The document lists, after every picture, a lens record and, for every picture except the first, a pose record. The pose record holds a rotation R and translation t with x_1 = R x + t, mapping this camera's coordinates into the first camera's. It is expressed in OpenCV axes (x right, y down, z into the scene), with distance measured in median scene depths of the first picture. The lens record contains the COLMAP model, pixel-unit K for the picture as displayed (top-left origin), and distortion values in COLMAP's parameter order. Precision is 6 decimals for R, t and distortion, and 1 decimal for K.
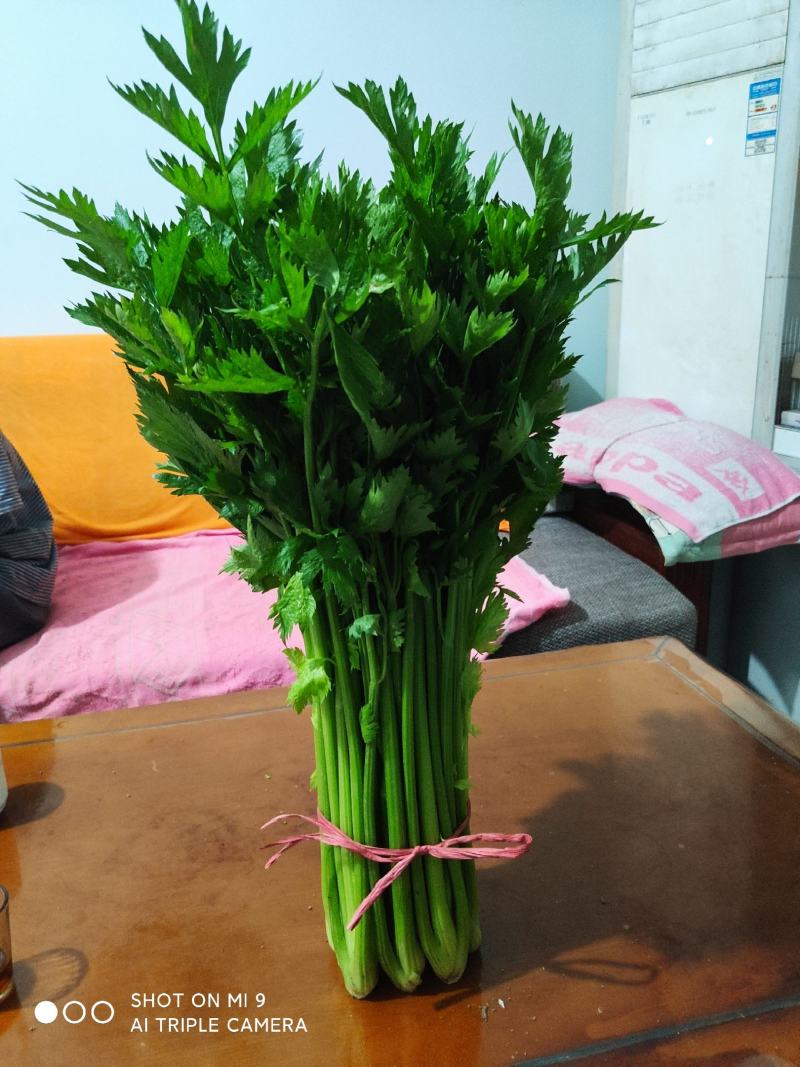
lens RADIAL K [[844.2, 0, 400.0], [0, 844.2, 533.5], [0, 0, 1]] dist [0.001559, -0.012871]
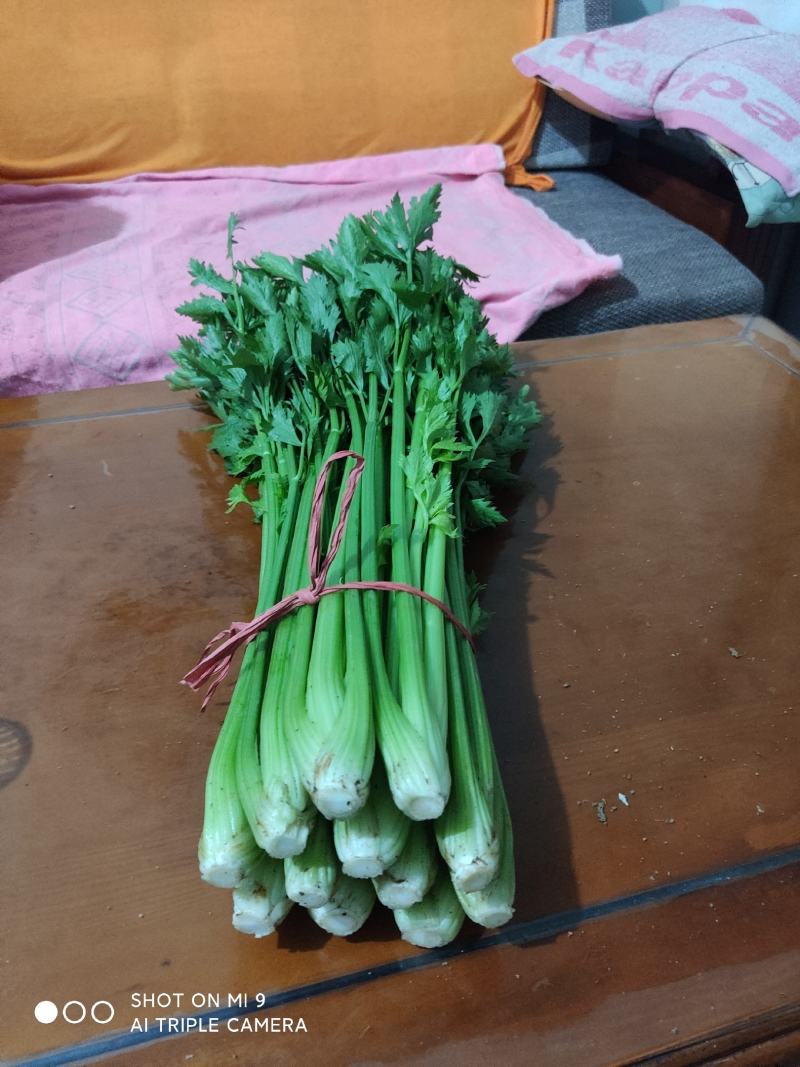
lens RADIAL K [[844.2, 0, 400.0], [0, 844.2, 533.5], [0, 0, 1]] dist [0.001559, -0.012871]
pose [[0.998496, 0.006506, 0.054439, -0.046787], [-0.024677, 0.939998, 0.340286, 0.045717], [-0.048959, -0.341118, 0.938745, 0.174350]]
